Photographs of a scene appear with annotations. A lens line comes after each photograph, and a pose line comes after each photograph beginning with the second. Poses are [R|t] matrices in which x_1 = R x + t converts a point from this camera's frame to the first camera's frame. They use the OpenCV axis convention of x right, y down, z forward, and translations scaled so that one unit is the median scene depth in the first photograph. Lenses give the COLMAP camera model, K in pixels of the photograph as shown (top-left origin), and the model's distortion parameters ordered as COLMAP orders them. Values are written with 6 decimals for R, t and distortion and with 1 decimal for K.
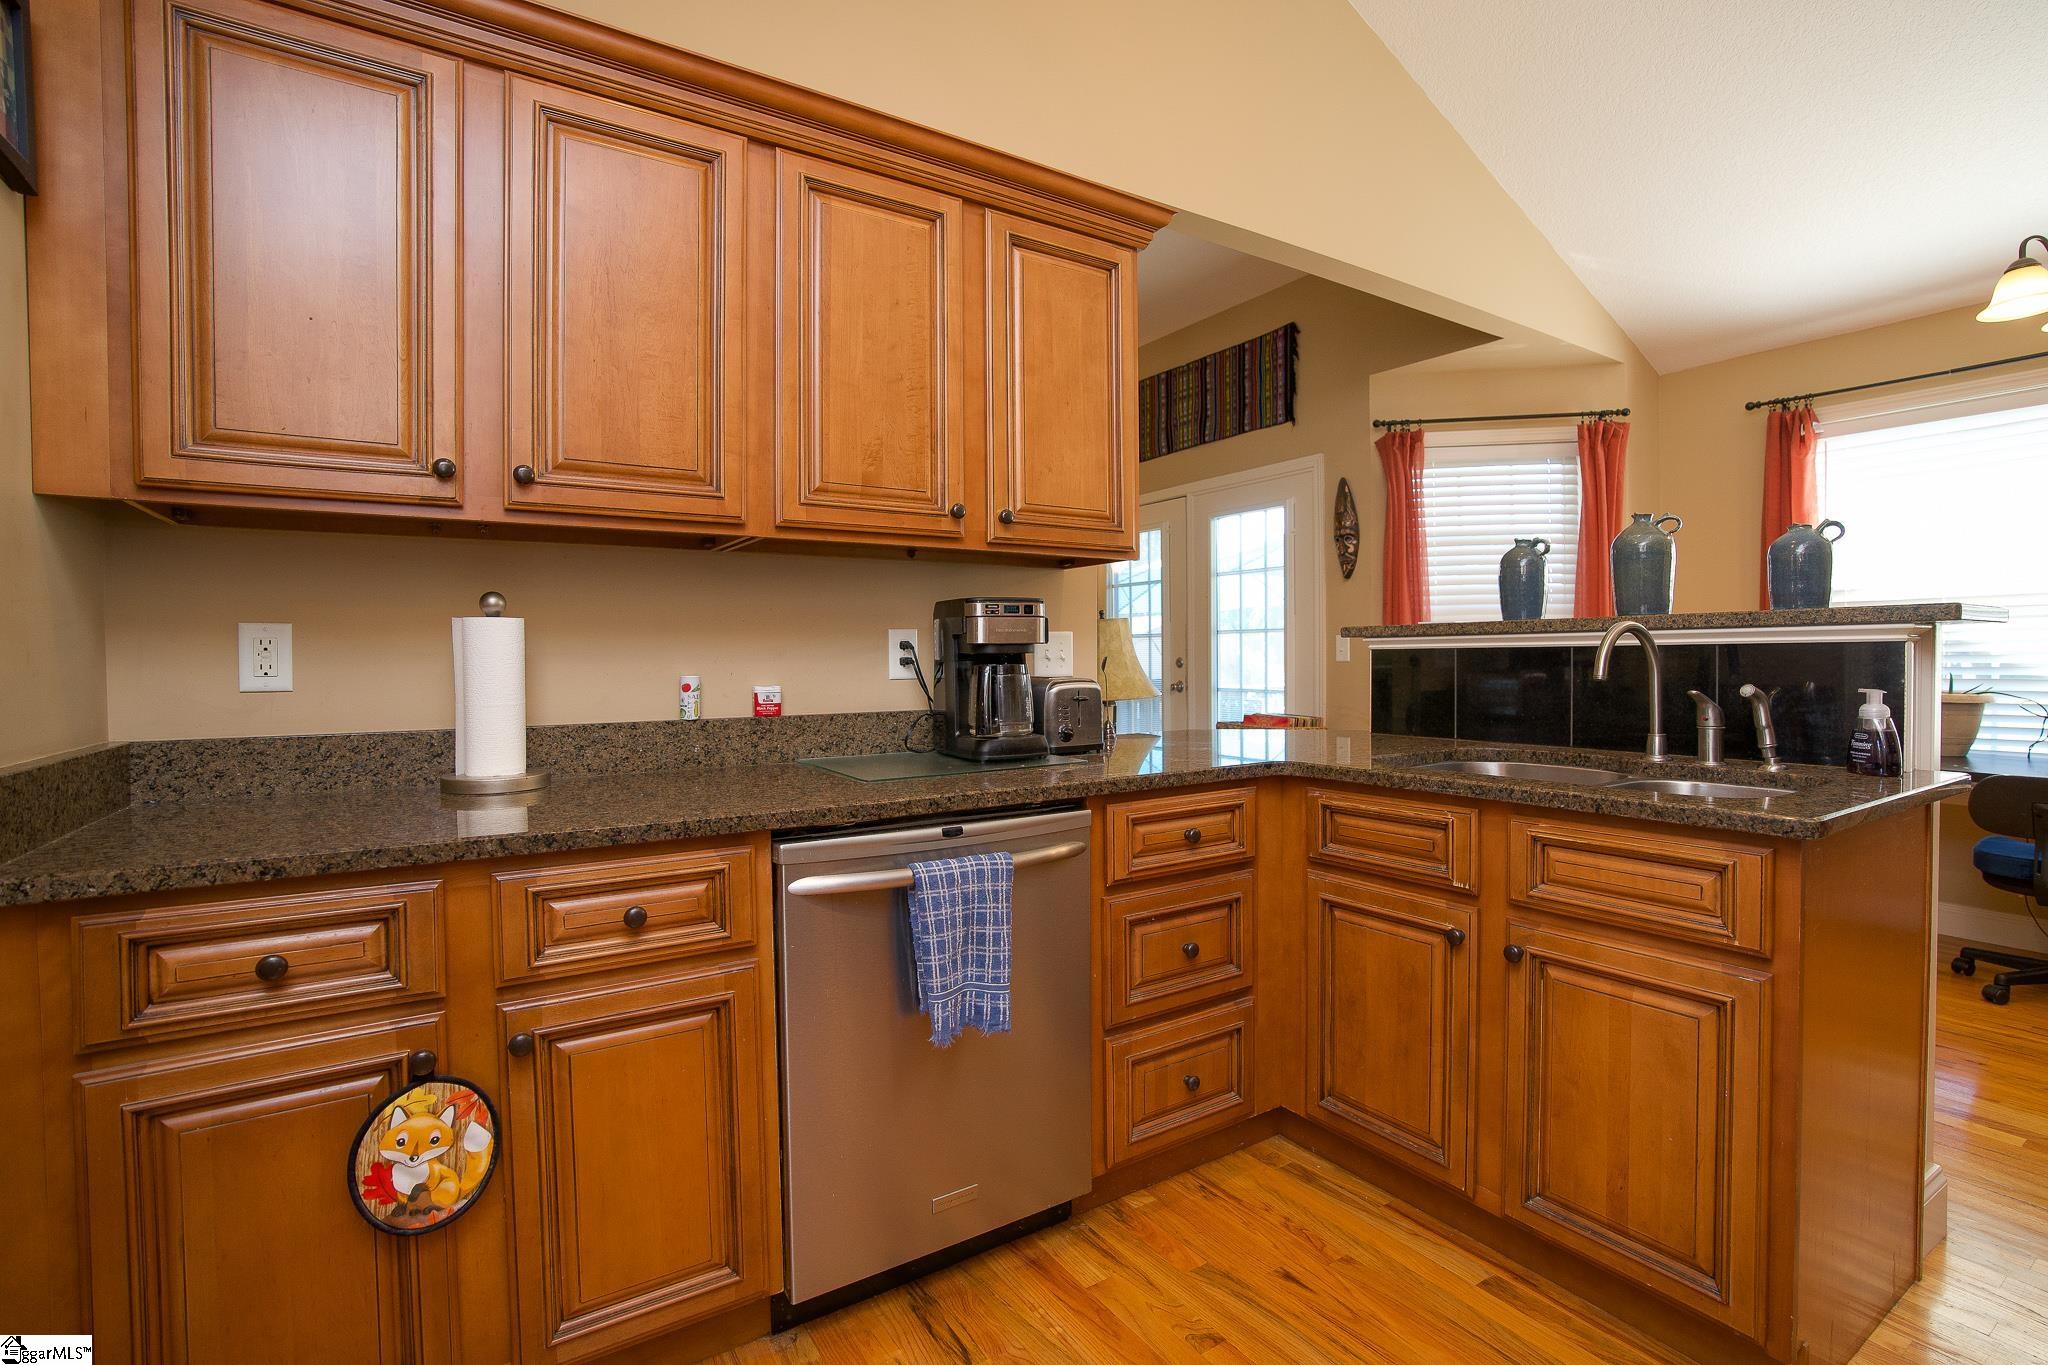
lens RADIAL K [[960.5, 0, 1025.3], [0, 960.5, 678.4], [0, 0, 1]] dist [-0.064059, 0.022845]
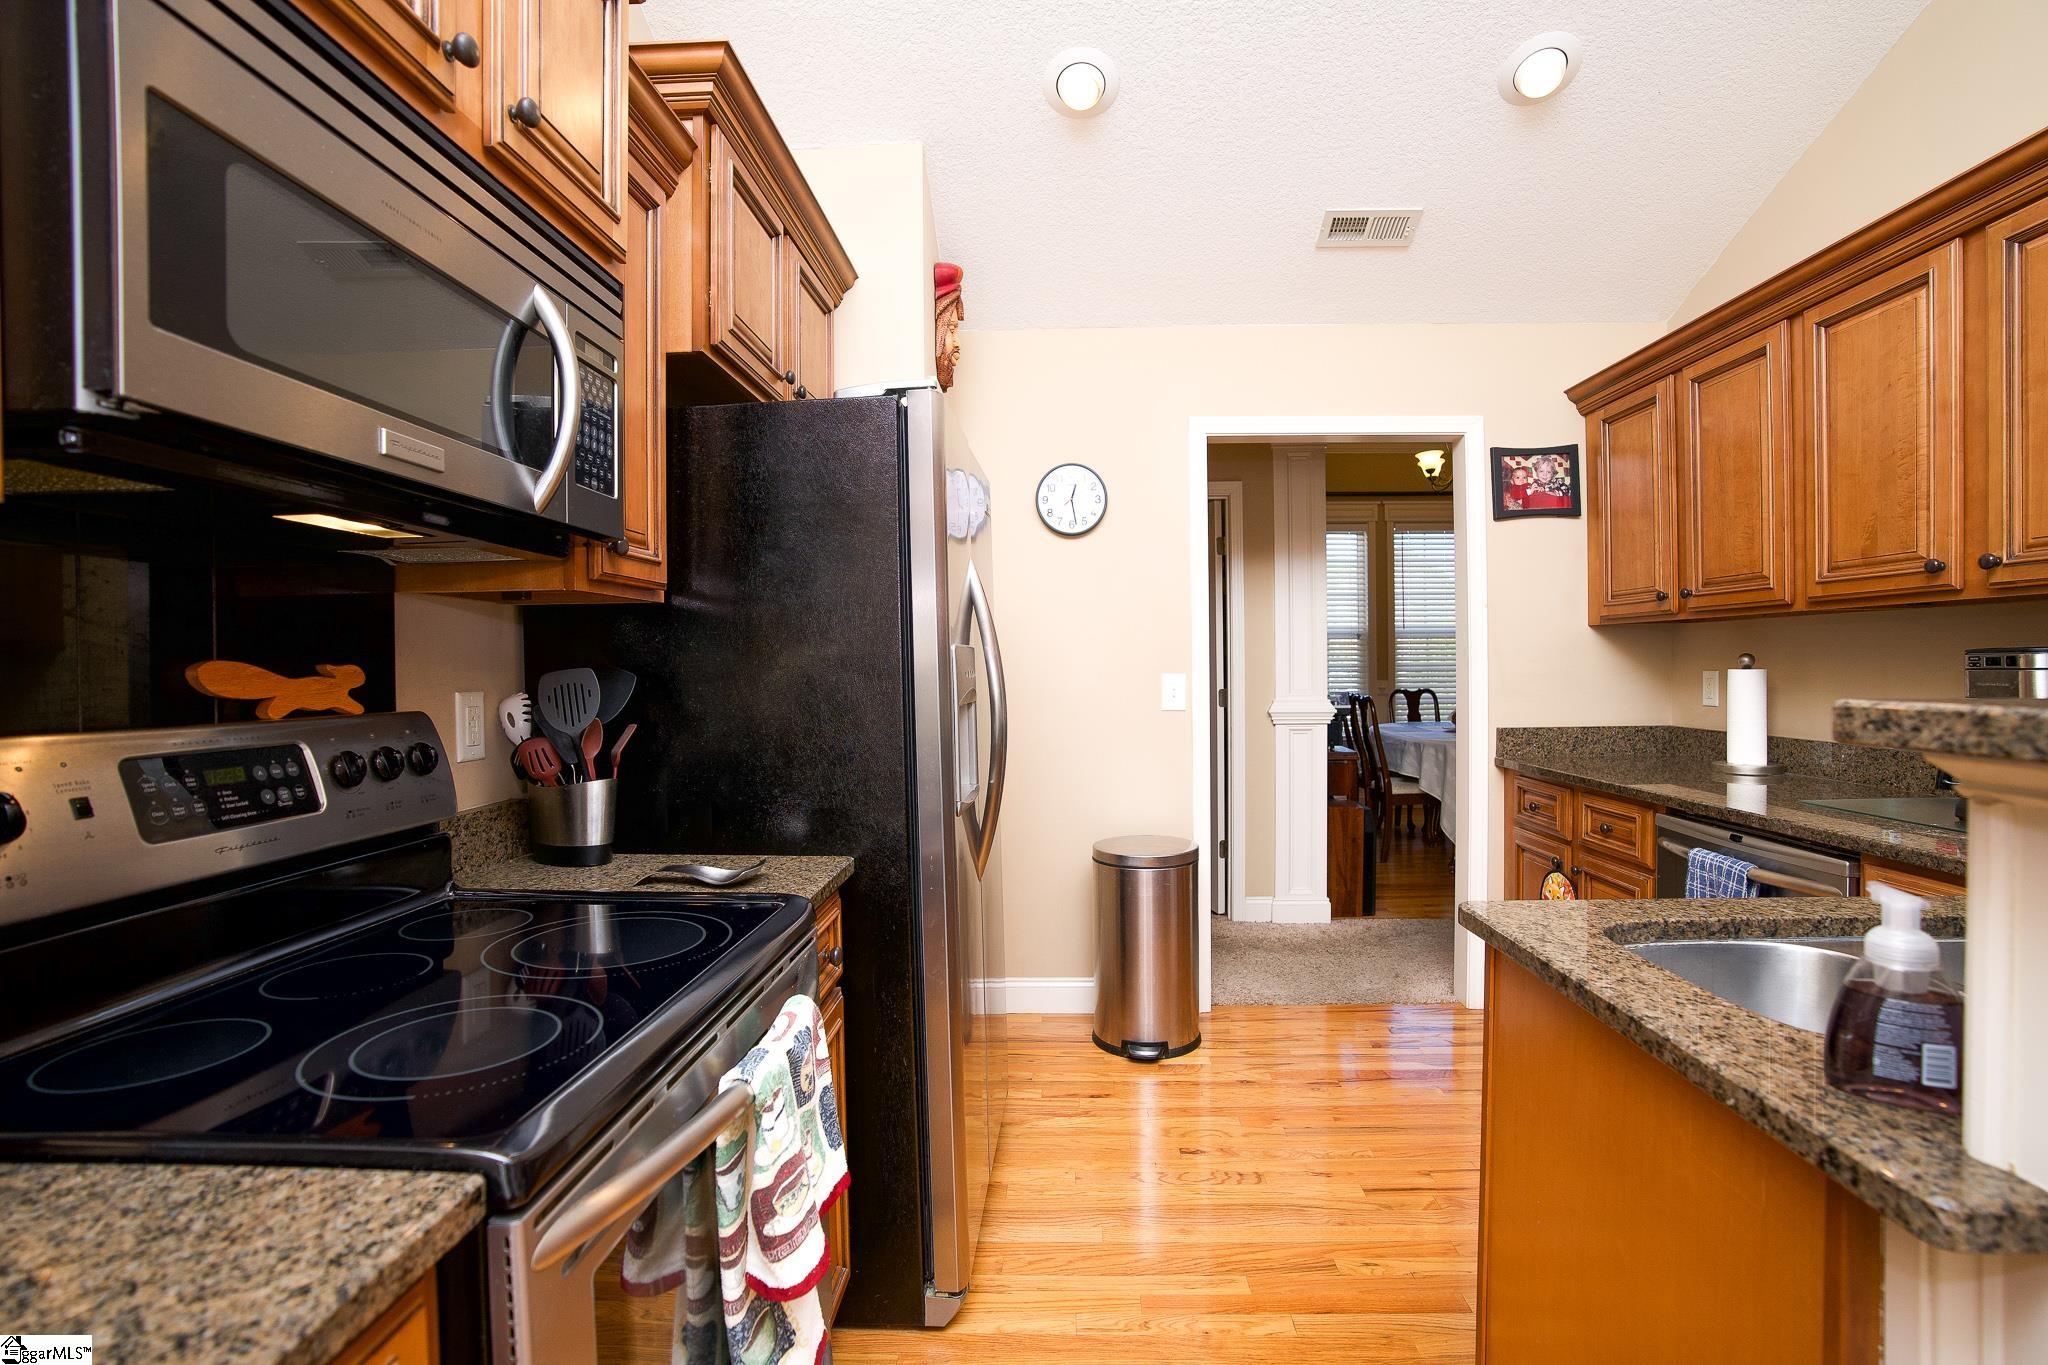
lens RADIAL K [[960.5, 0, 1030.5], [0, 960.5, 675.9], [0, 0, 1]] dist [-0.064059, 0.022845]
pose [[-0.566118, 0.024881, -0.823949, 1.239965], [-0.005450, 0.999410, 0.033924, -0.083077], [0.824306, 0.023696, -0.565648, 0.742869]]
